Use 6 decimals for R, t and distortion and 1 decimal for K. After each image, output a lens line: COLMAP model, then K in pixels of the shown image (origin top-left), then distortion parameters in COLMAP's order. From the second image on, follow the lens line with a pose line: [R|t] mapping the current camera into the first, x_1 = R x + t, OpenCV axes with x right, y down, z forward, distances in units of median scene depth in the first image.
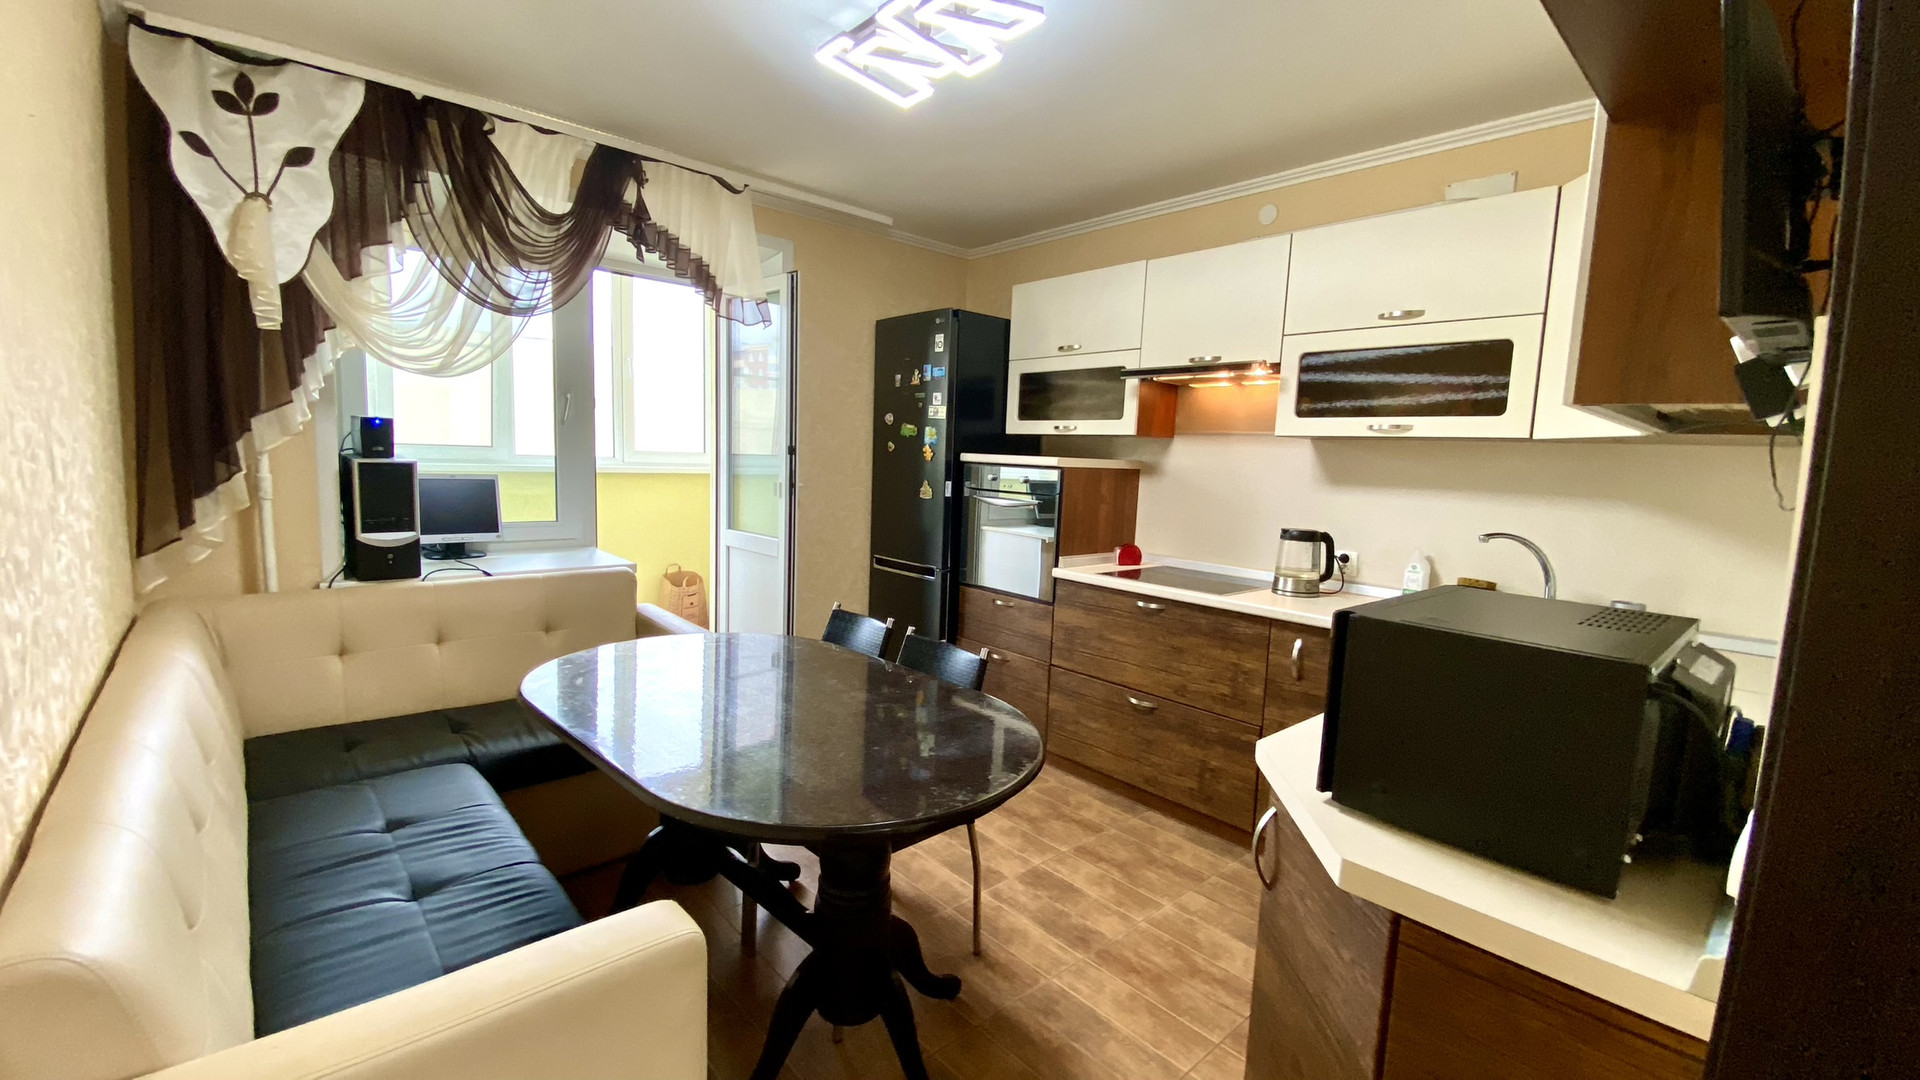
lens RADIAL K [[778.2, 0, 940.2], [0, 778.2, 538.4], [0, 0, 1]] dist [0.041495, -0.031894]
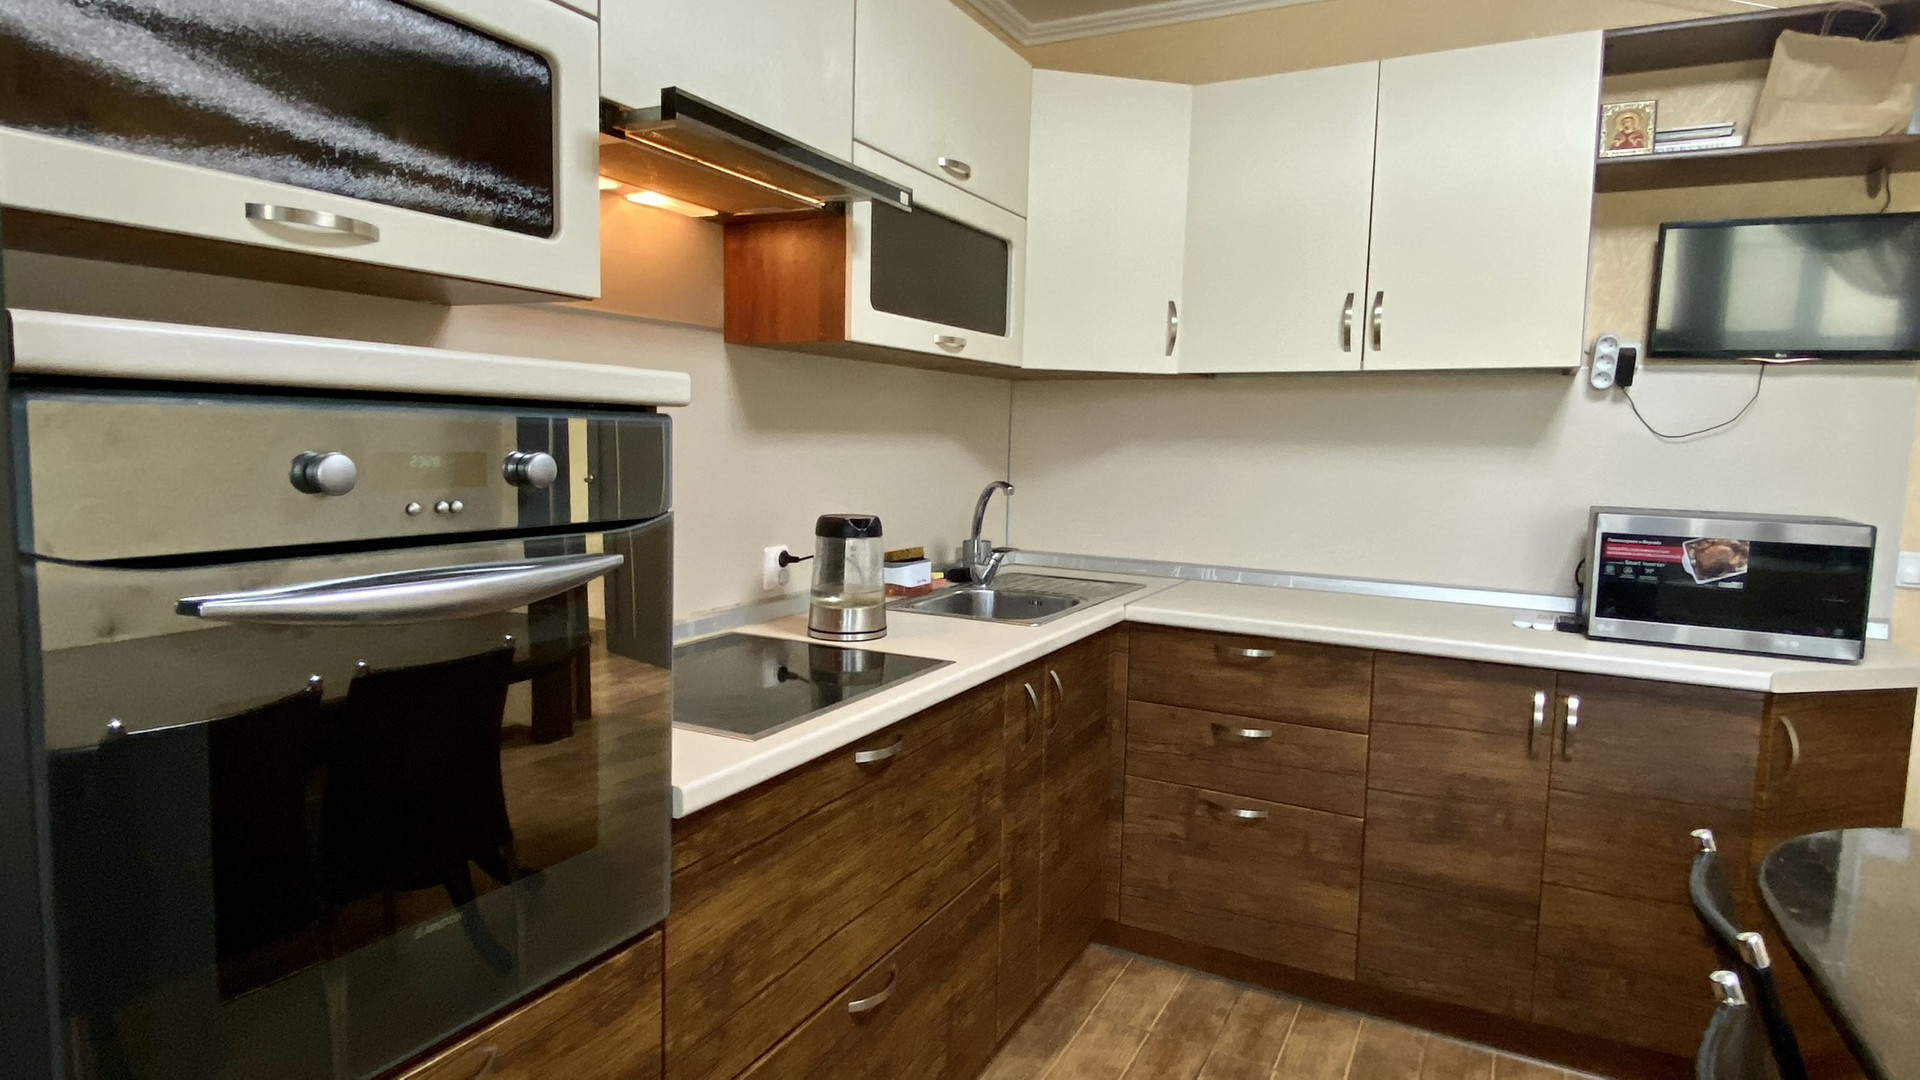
lens RADIAL K [[1084.6, 0, 963.9], [0, 1084.6, 543.0], [0, 0, 1]] dist [0.121773, -0.125385]
pose [[-0.370813, -0.141753, 0.917826, -0.221799], [0.065545, 0.981824, 0.178118, -0.102720], [-0.926392, 0.126207, -0.354782, 1.007183]]
